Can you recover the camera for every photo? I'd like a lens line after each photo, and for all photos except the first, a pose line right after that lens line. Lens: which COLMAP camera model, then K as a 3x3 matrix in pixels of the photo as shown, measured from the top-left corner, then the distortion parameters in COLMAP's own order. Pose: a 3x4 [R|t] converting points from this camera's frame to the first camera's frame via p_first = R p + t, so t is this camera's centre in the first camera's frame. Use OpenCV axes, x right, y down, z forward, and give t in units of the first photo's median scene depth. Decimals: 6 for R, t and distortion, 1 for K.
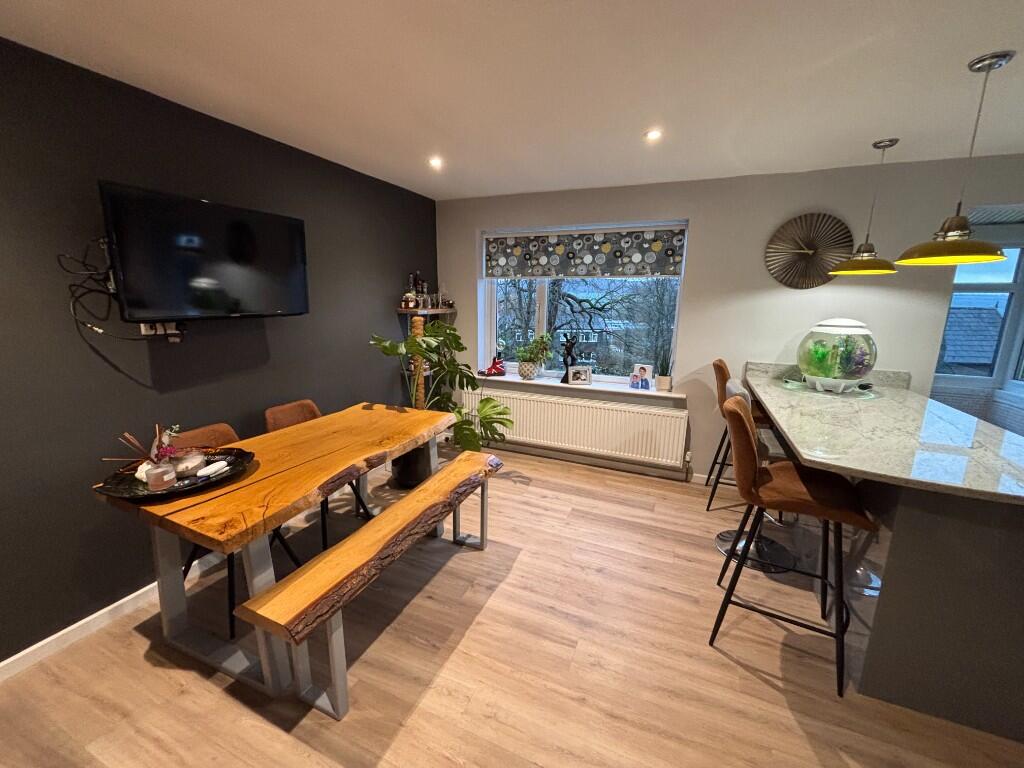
lens RADIAL K [[411.9, 0, 507.3], [0, 411.9, 379.9], [0, 0, 1]] dist [0.001485, 0.000798]
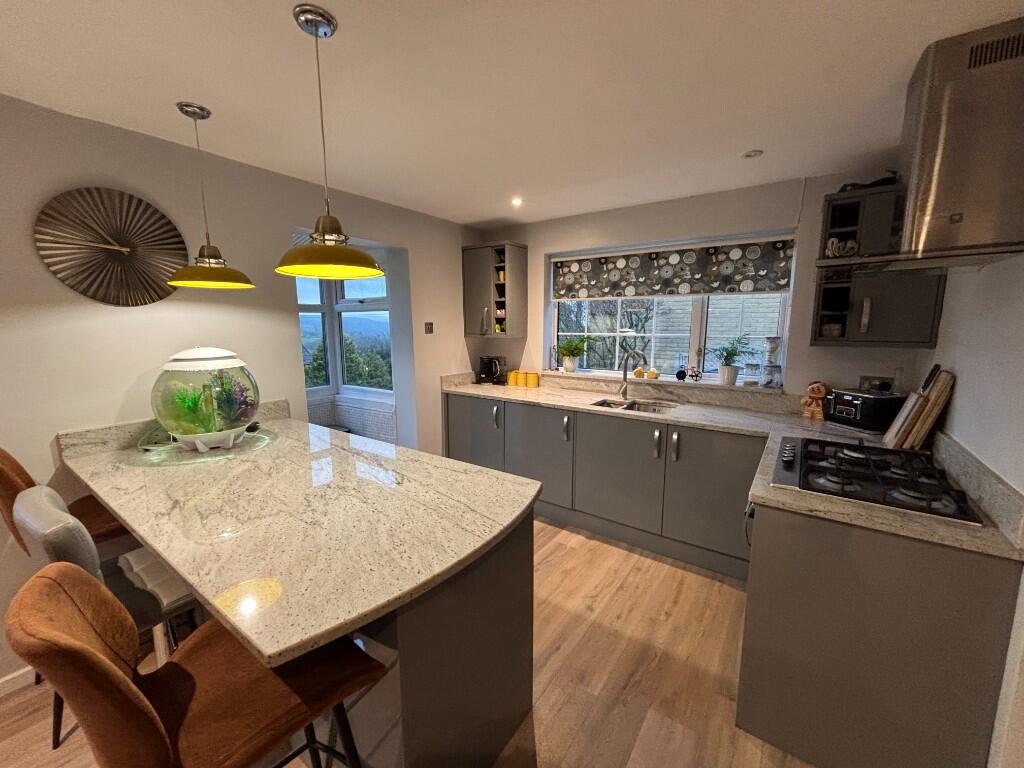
lens RADIAL K [[411.9, 0, 515.1], [0, 411.9, 383.4], [0, 0, 1]] dist [0.001485, 0.000798]
pose [[0.192911, -0.158821, 0.968277, 0.191179], [0.202618, 0.971993, 0.119063, -0.058559], [-0.960068, 0.173222, 0.219688, 0.303490]]
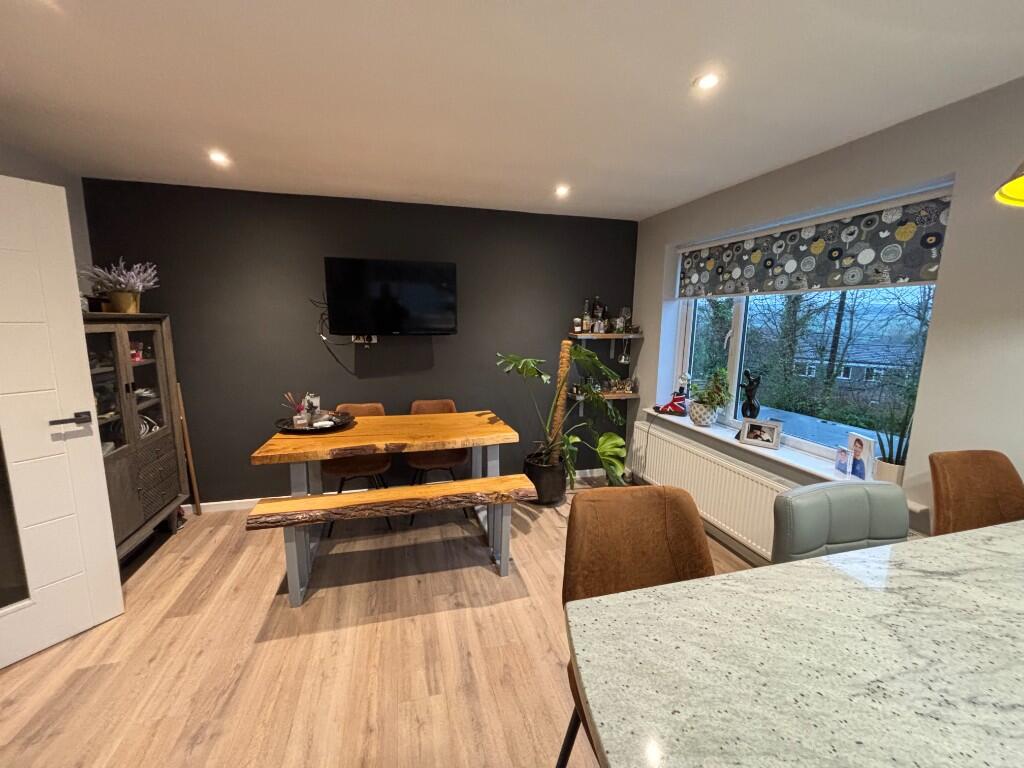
lens RADIAL K [[411.9, 0, 510.2], [0, 411.9, 380.6], [0, 0, 1]] dist [0.001485, 0.000798]
pose [[0.629064, 0.112698, -0.769141, 0.564420], [-0.157831, 0.987343, 0.015582, -0.054857], [0.761162, 0.111592, 0.638889, 0.291762]]
